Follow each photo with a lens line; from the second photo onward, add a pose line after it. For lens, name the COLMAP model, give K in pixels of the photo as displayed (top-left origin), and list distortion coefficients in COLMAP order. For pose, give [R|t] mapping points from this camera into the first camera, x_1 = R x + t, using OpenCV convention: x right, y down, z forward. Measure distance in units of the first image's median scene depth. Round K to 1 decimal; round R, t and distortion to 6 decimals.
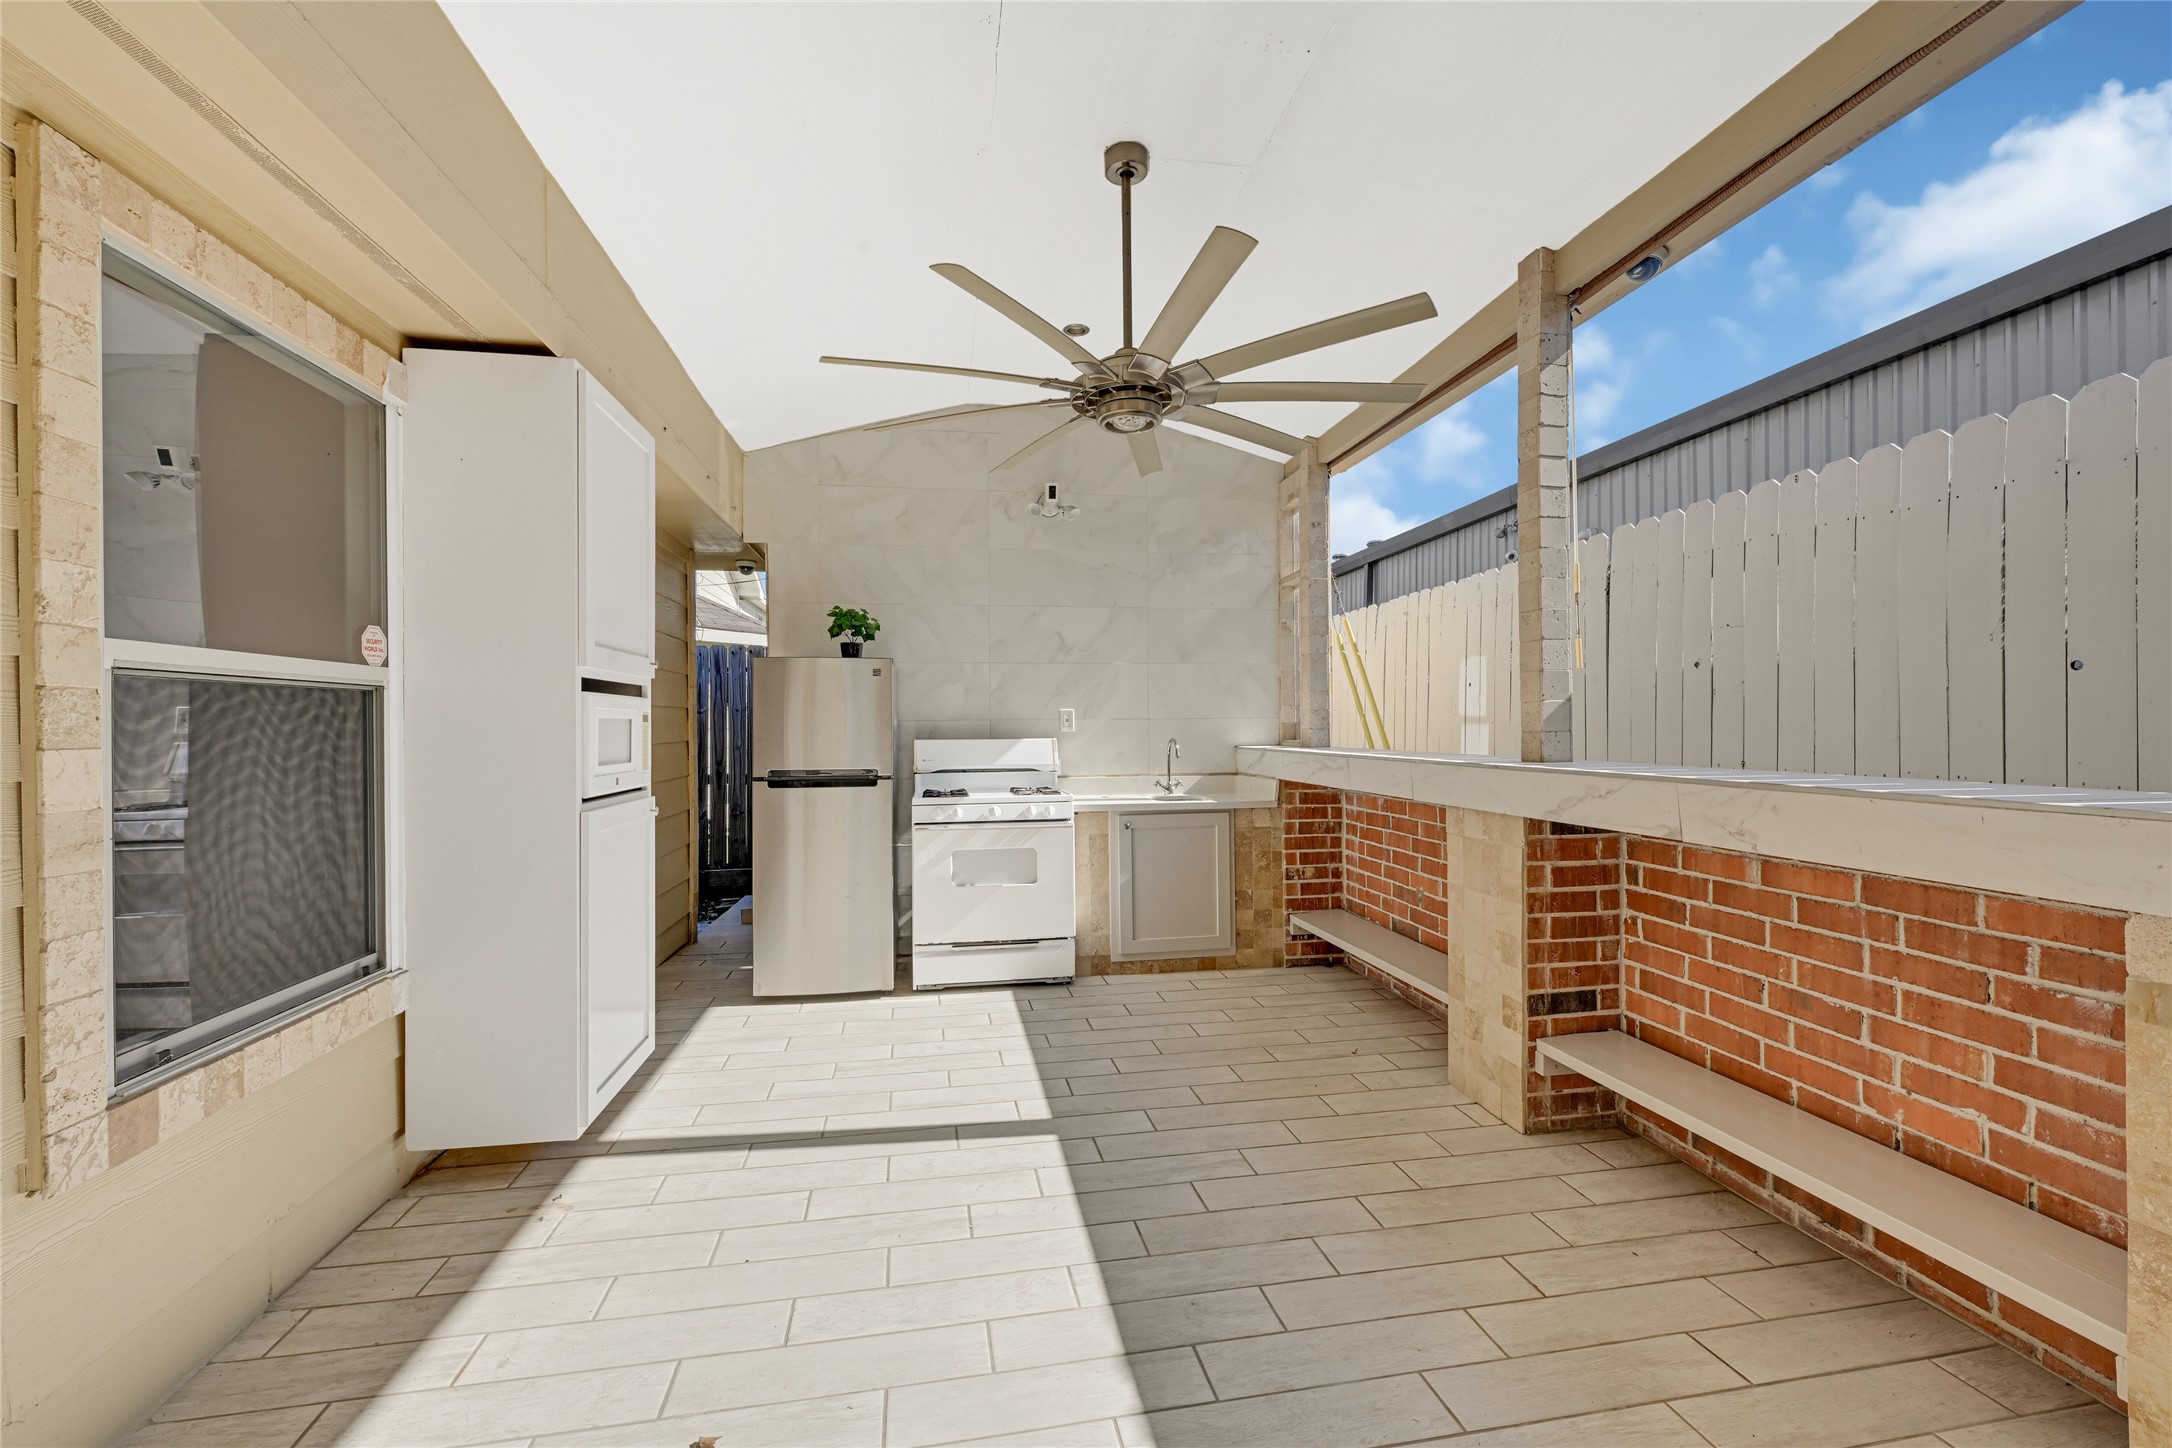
lens RADIAL K [[898.4, 0, 1086.2], [0, 898.4, 722.9], [0, 0, 1]] dist [0.000370, -0.000222]
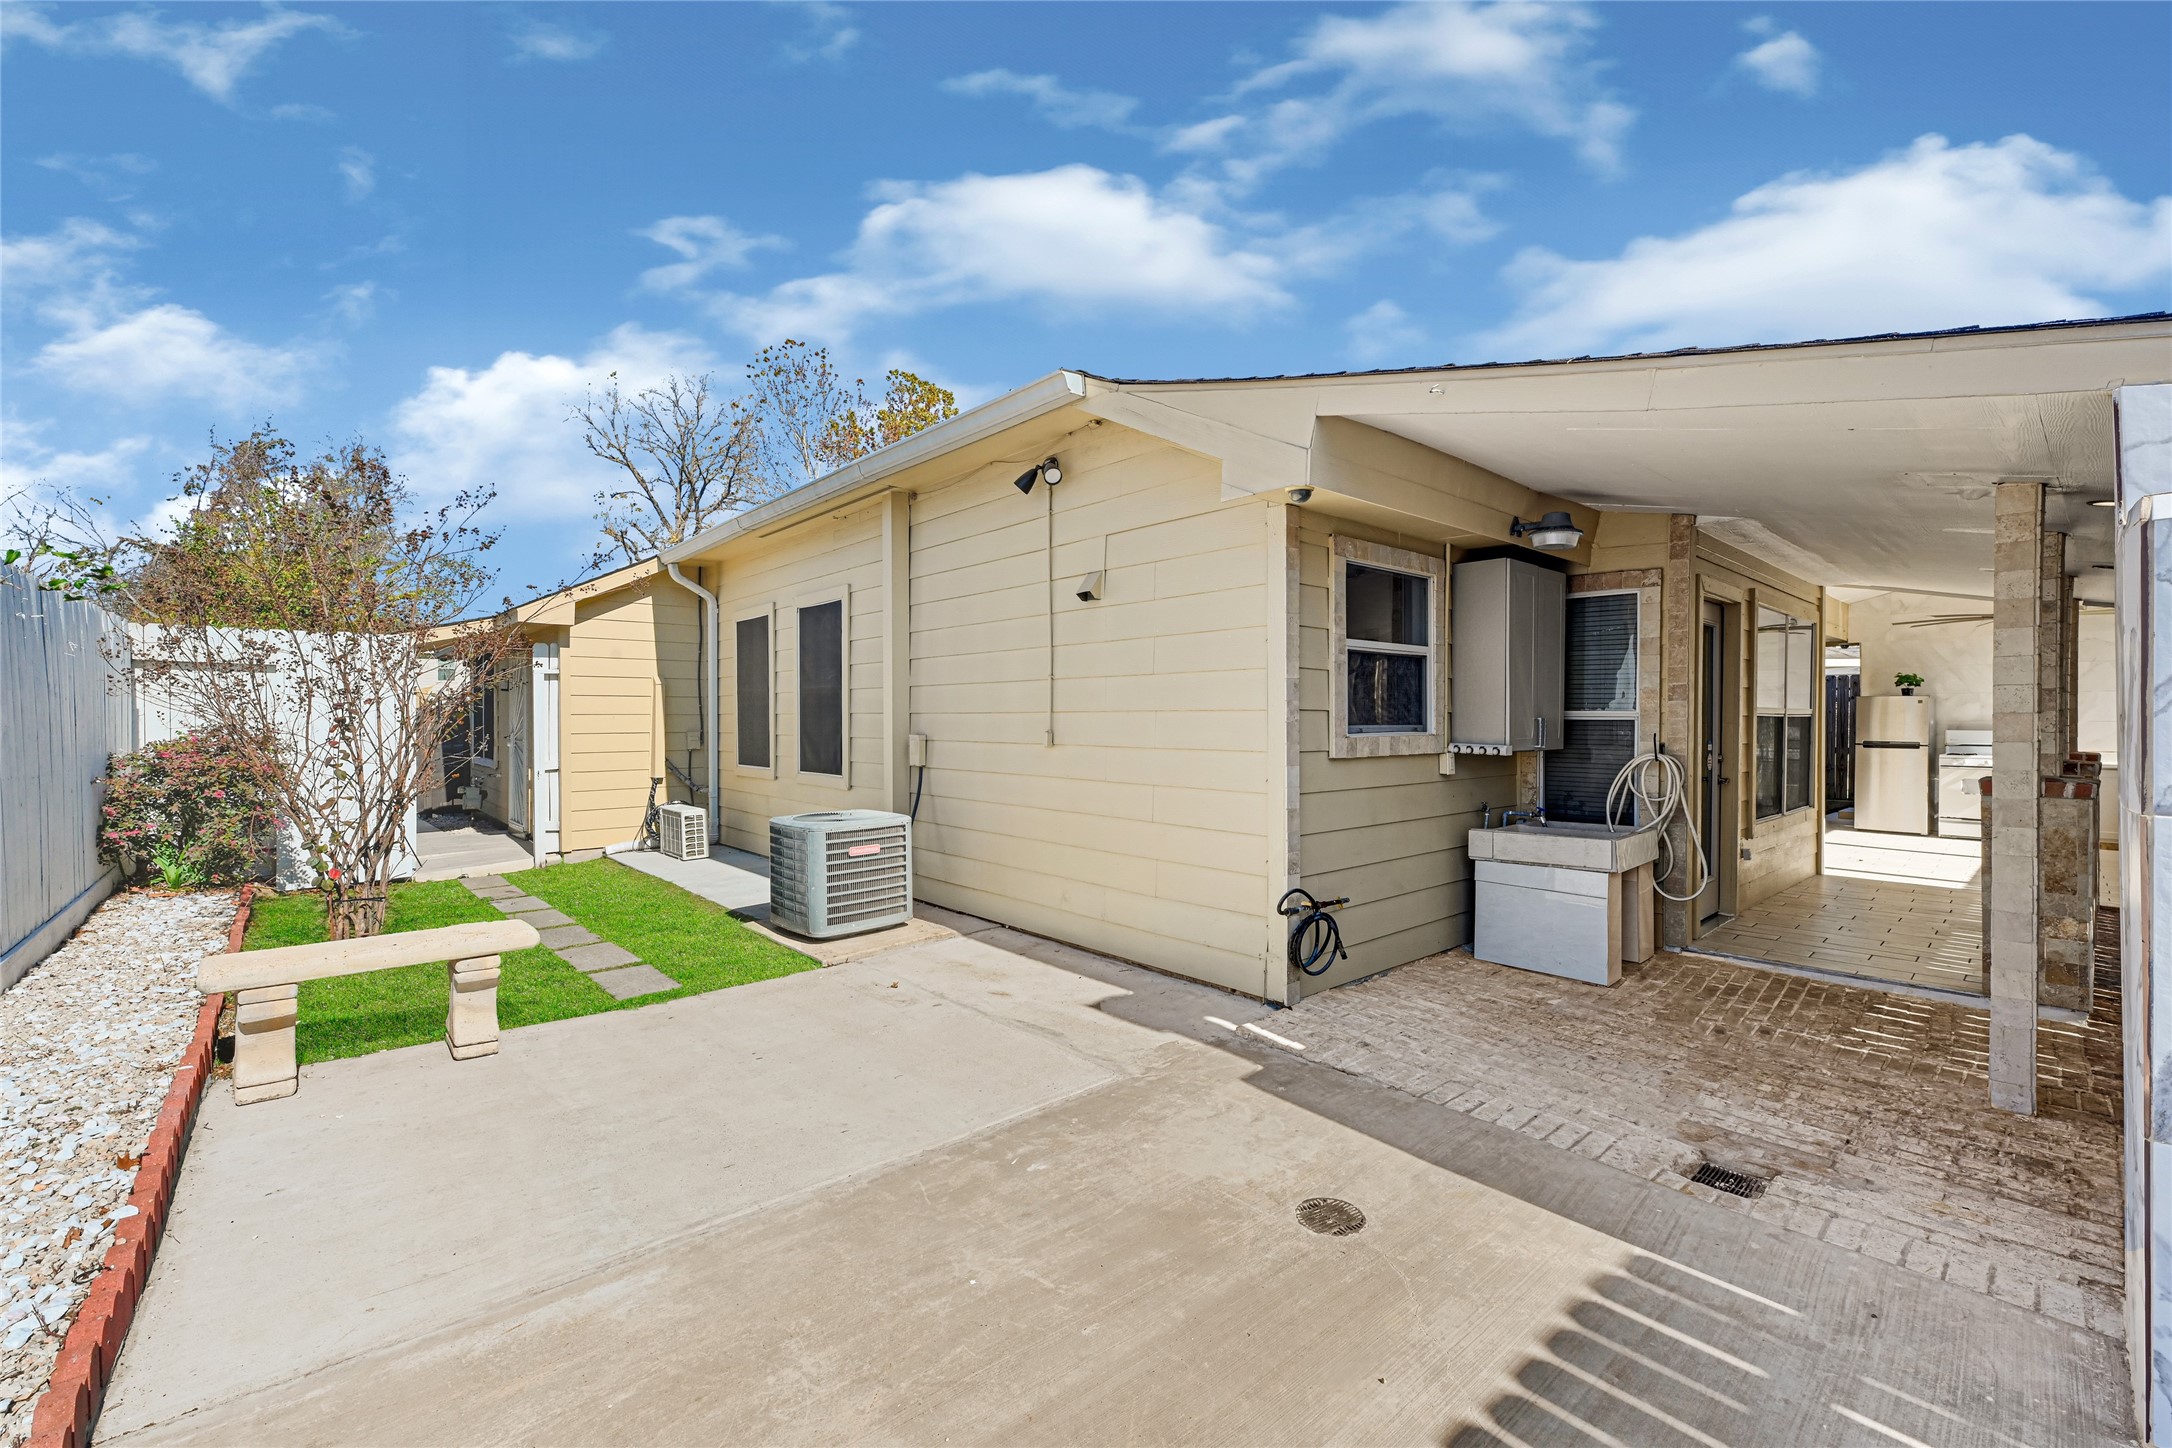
lens RADIAL K [[898.4, 0, 1083.7], [0, 898.4, 728.3], [0, 0, 1]] dist [0.000370, -0.000222]
pose [[0.504558, 0.014570, -0.863255, 0.687942], [-0.001102, 0.999868, 0.016231, -0.020252], [0.863377, -0.007238, 0.504507, -2.063456]]
